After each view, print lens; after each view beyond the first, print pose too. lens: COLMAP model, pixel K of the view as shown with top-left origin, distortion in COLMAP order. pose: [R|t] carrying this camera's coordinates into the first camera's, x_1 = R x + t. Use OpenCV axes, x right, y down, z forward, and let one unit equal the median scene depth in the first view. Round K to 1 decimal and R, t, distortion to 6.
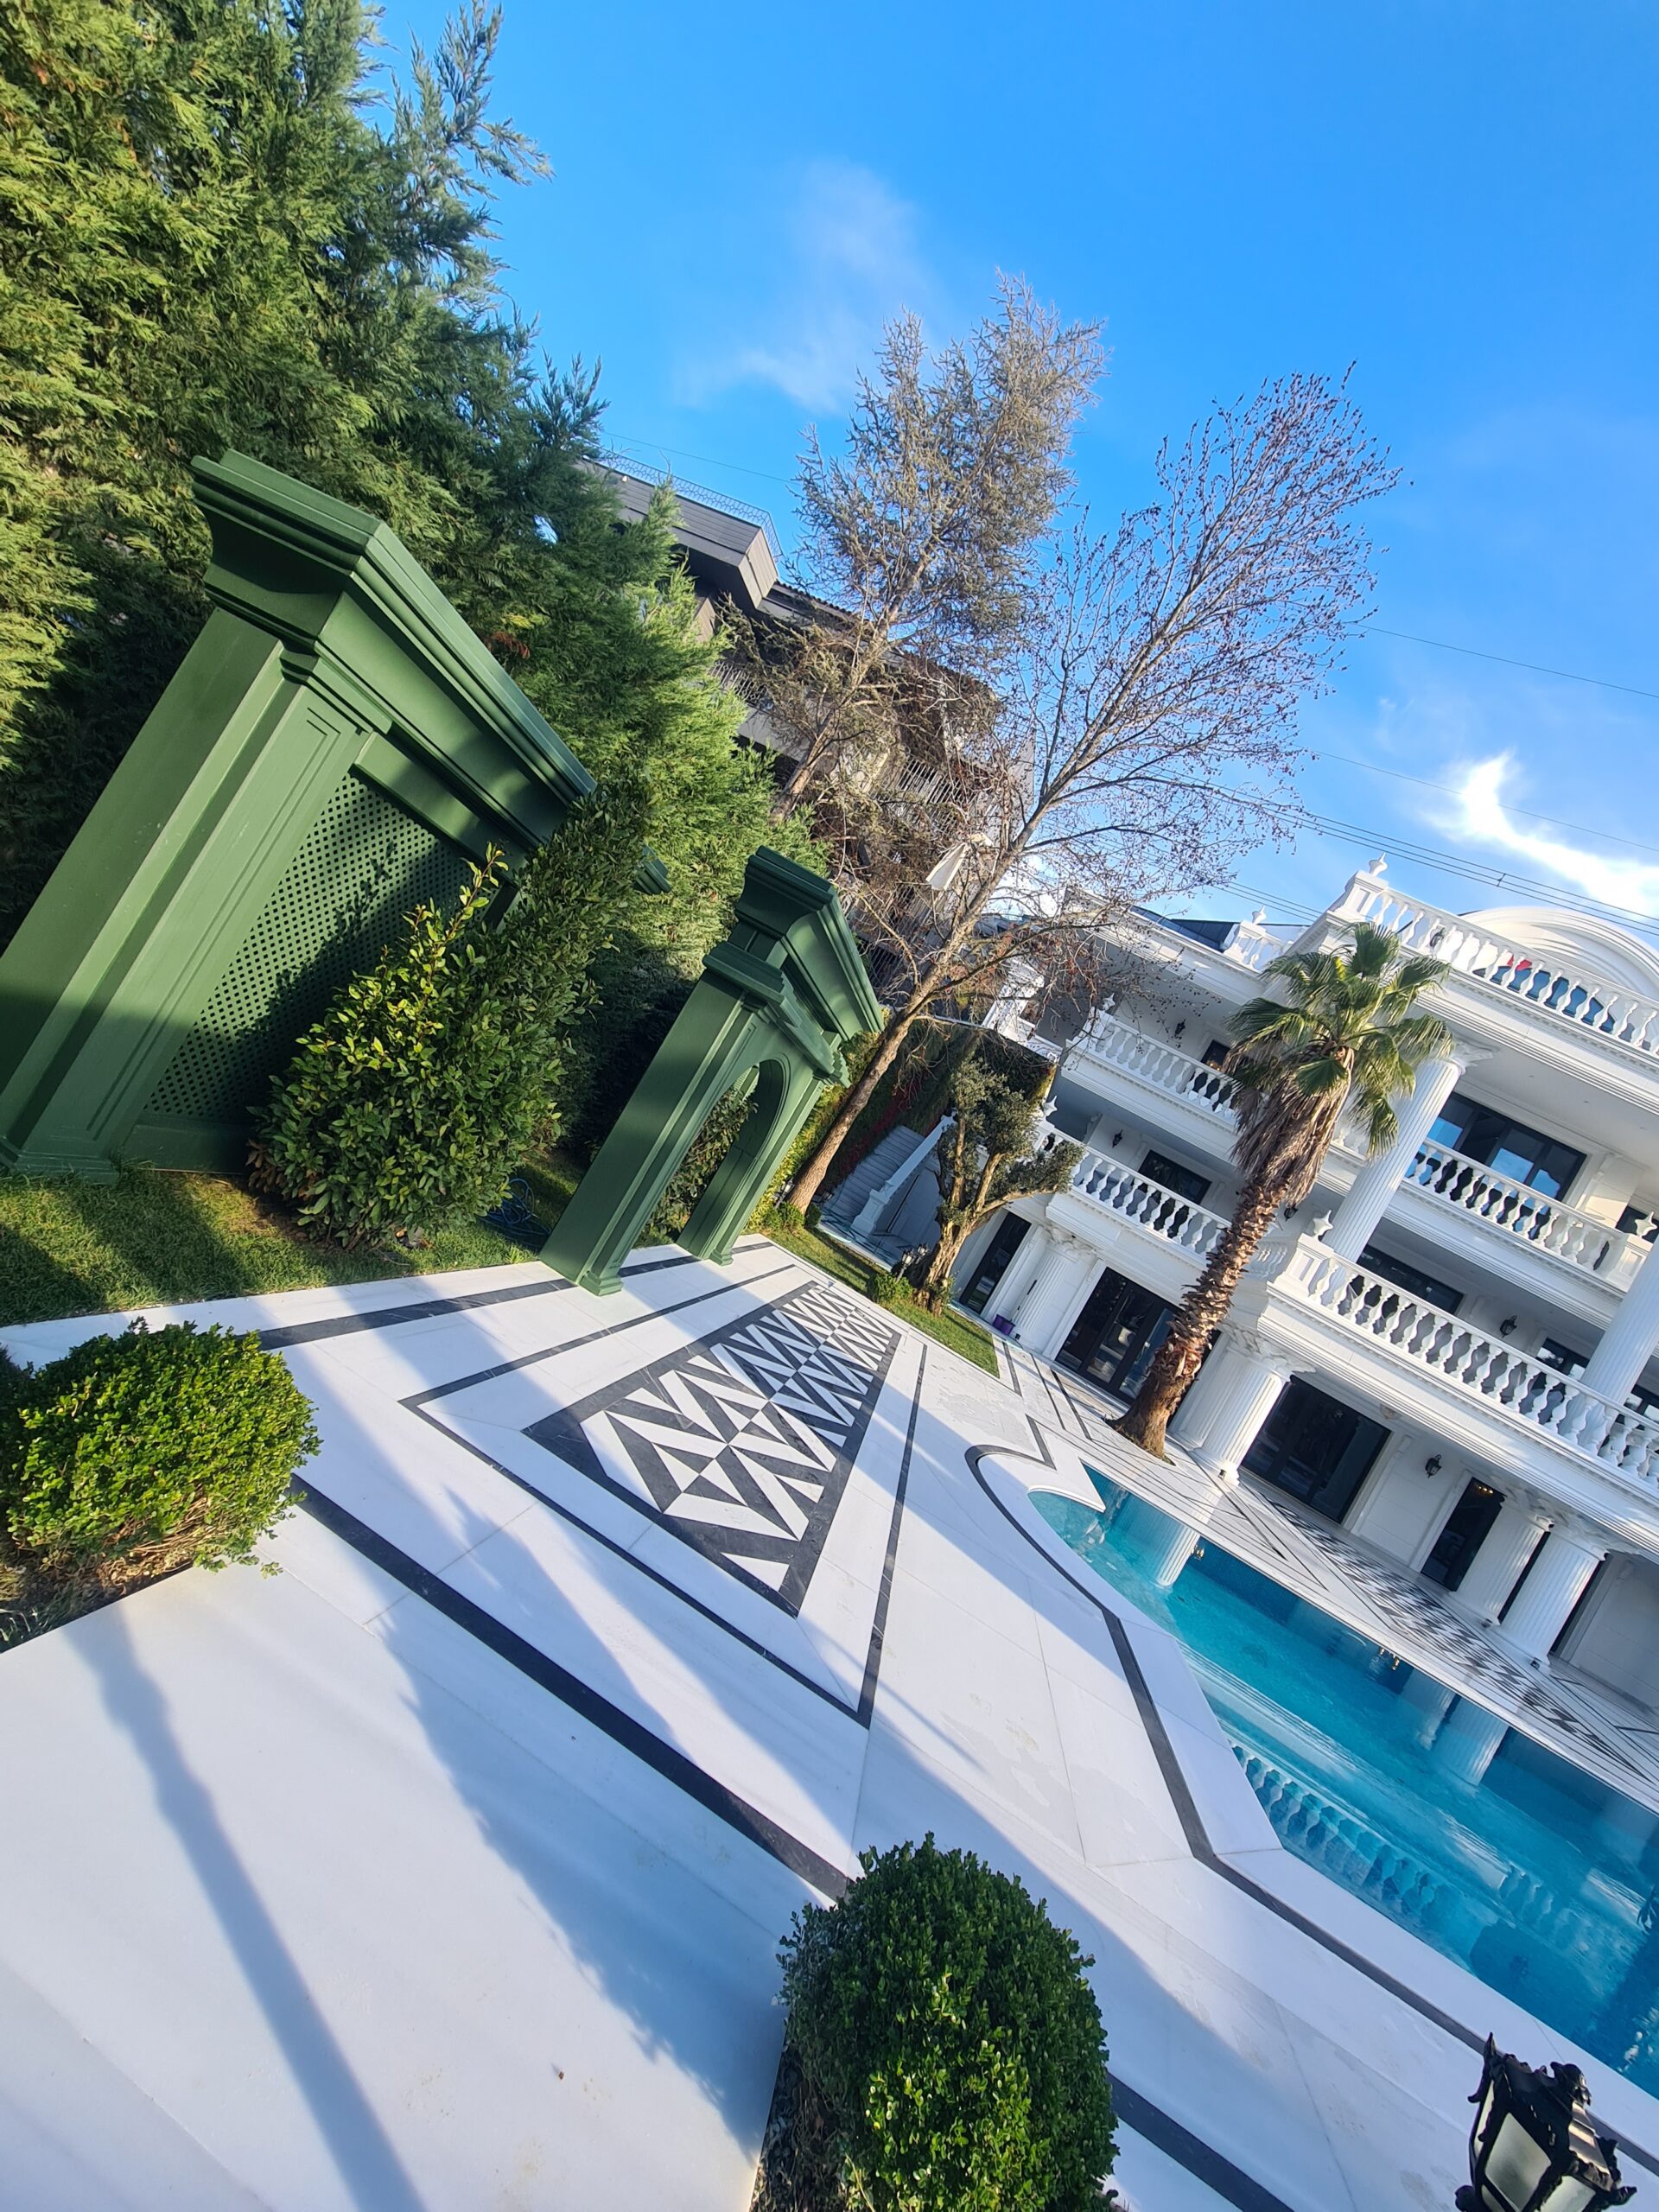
lens RADIAL K [[905.7, 0, 811.5], [0, 905.7, 1104.9], [0, 0, 1]] dist [0.002164, 0.000118]
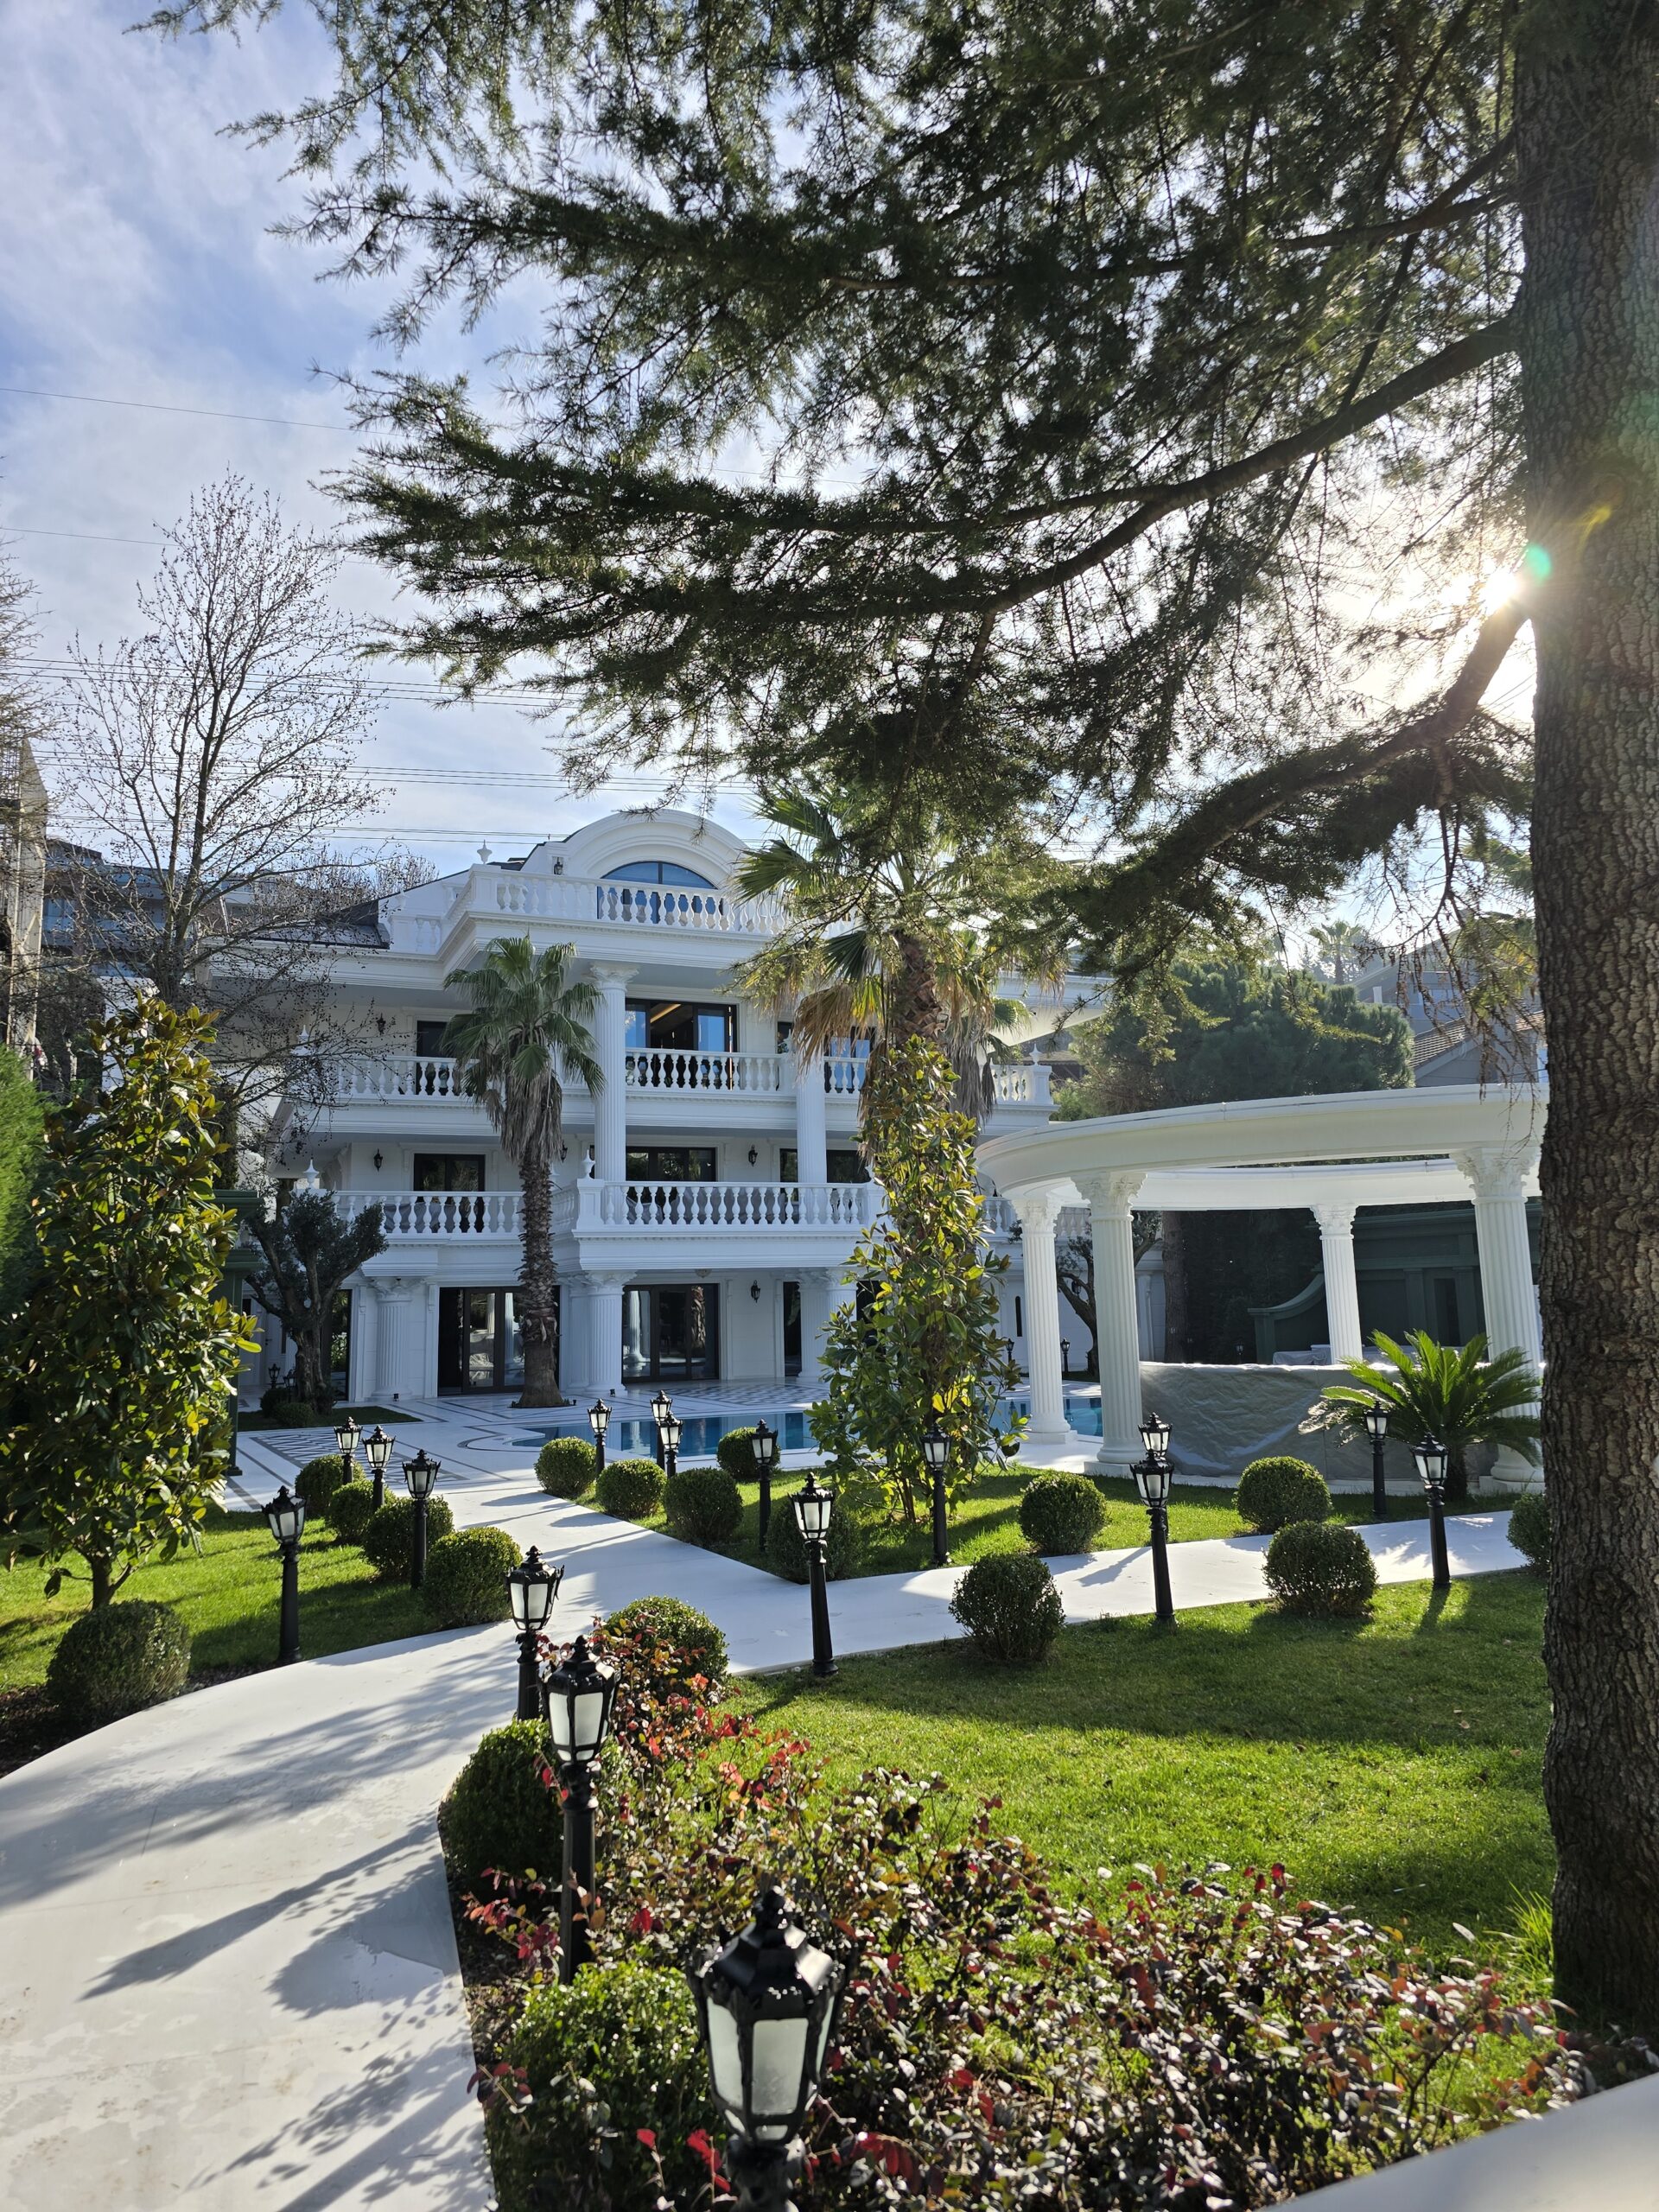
lens RADIAL K [[1458.3, 0, 792.6], [0, 1458.3, 1115.2], [0, 0, 1]] dist [0.163557, -0.248237]
pose [[0.692924, -0.437556, 0.573063, -0.290067], [0.400288, 0.894523, 0.198992, -0.179964], [-0.599688, 0.091505, 0.794985, -0.621758]]
